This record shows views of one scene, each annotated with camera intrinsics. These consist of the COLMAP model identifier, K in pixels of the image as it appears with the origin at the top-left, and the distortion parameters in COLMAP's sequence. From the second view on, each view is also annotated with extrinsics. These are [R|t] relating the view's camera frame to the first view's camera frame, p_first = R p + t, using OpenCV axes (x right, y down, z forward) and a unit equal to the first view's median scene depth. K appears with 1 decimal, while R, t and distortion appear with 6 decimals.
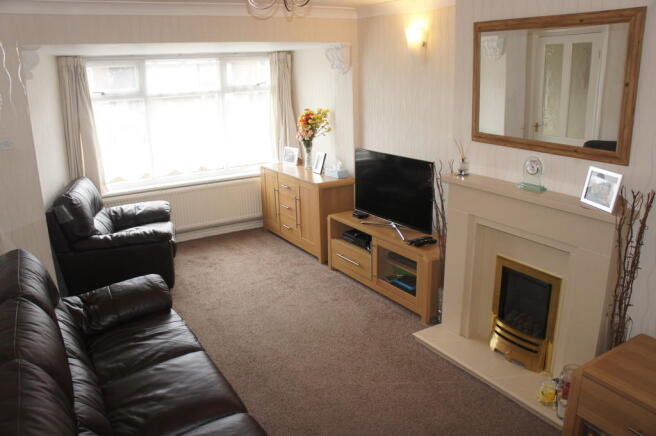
lens RADIAL K [[526.3, 0, 328.0], [0, 526.3, 218.0], [0, 0, 1]] dist [-0.177074, 0.130359]
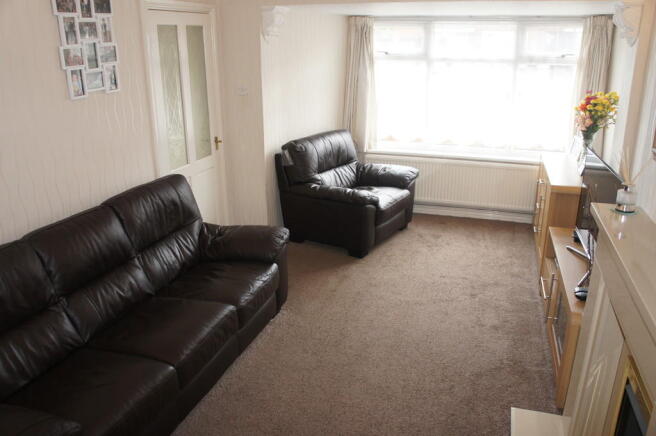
lens RADIAL K [[526.3, 0, 328.0], [0, 526.3, 218.0], [0, 0, 1]] dist [-0.177074, 0.130359]
pose [[0.644185, 0.260582, -0.719112, 0.308167], [-0.212542, 0.964134, 0.158973, -0.064198], [0.734746, 0.050434, 0.676465, 0.221495]]
